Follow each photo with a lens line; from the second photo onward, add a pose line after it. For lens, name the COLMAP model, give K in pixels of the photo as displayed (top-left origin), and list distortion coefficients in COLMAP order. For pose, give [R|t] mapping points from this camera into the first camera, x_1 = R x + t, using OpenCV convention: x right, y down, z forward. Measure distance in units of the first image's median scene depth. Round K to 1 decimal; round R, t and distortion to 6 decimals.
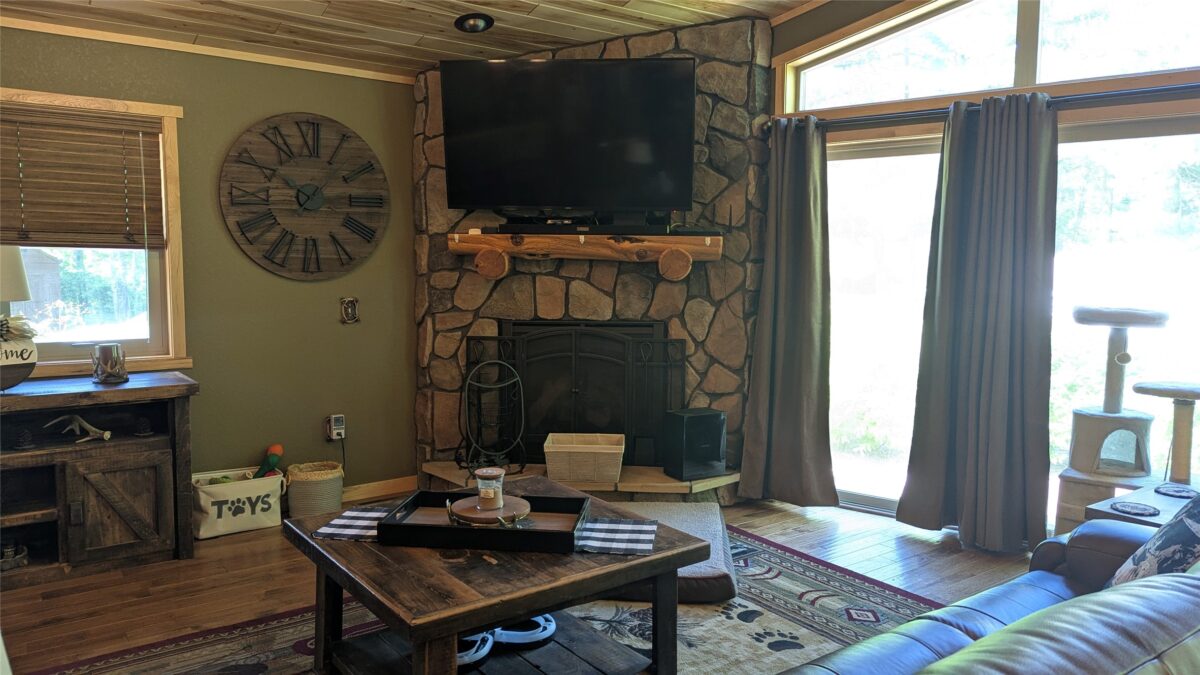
lens RADIAL K [[851.7, 0, 602.7], [0, 851.7, 331.2], [0, 0, 1]] dist [0.062968, -0.061685]
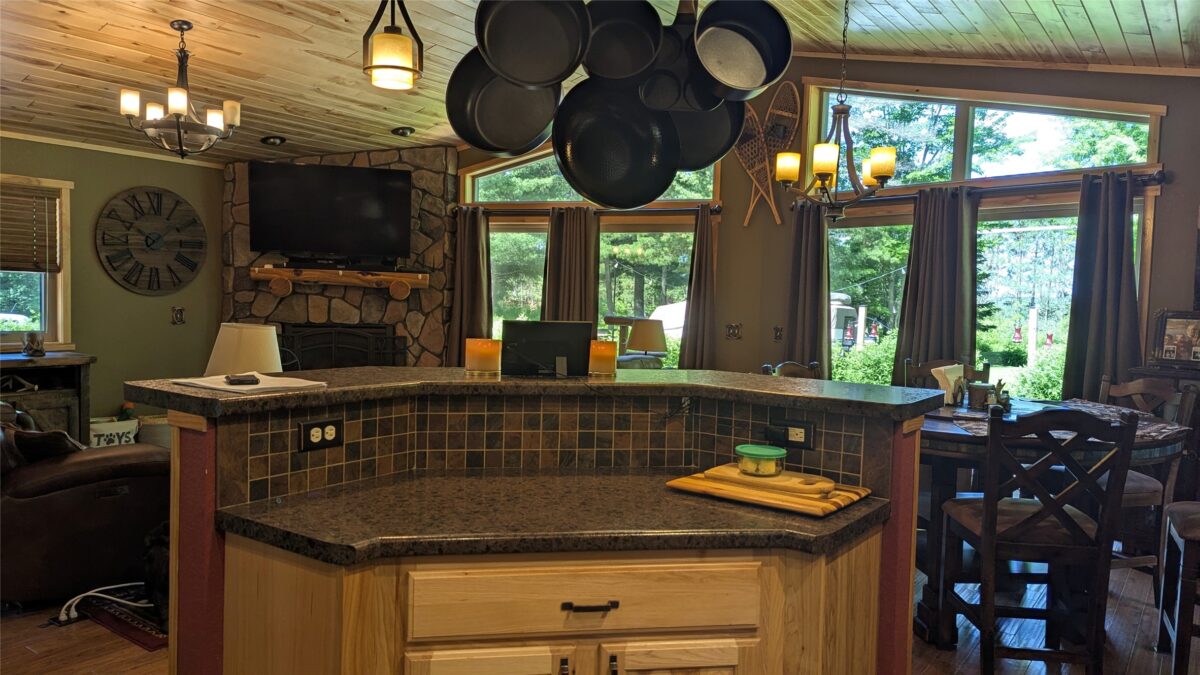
lens RADIAL K [[851.7, 0, 604.5], [0, 851.7, 342.0], [0, 0, 1]] dist [0.062968, -0.061685]
pose [[0.948007, 0.001681, 0.318244, -0.070833], [0.006285, 0.999692, -0.024002, 0.069176], [-0.318186, 0.024755, 0.947705, -0.741757]]
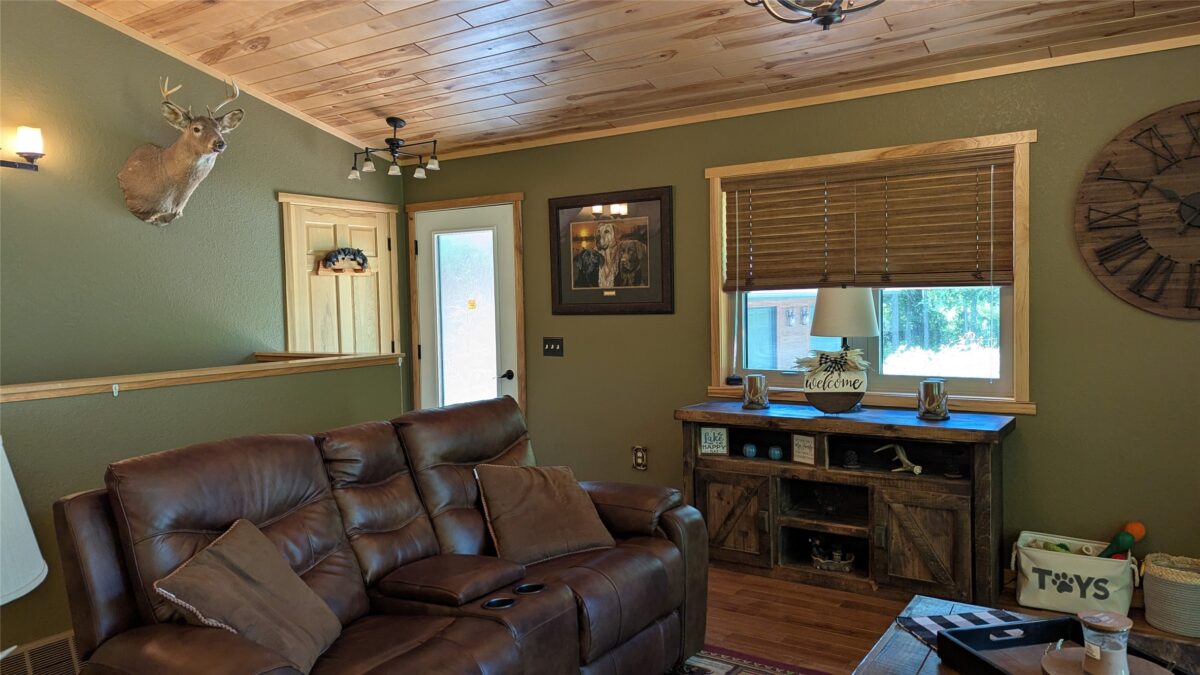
lens RADIAL K [[851.7, 0, 603.2], [0, 851.7, 340.5], [0, 0, 1]] dist [0.062968, -0.061685]
pose [[0.330587, 0.024319, -0.943462, 0.220478], [-0.059785, 0.998200, 0.004781, -0.012385], [0.941880, 0.054825, 0.331446, 0.260650]]
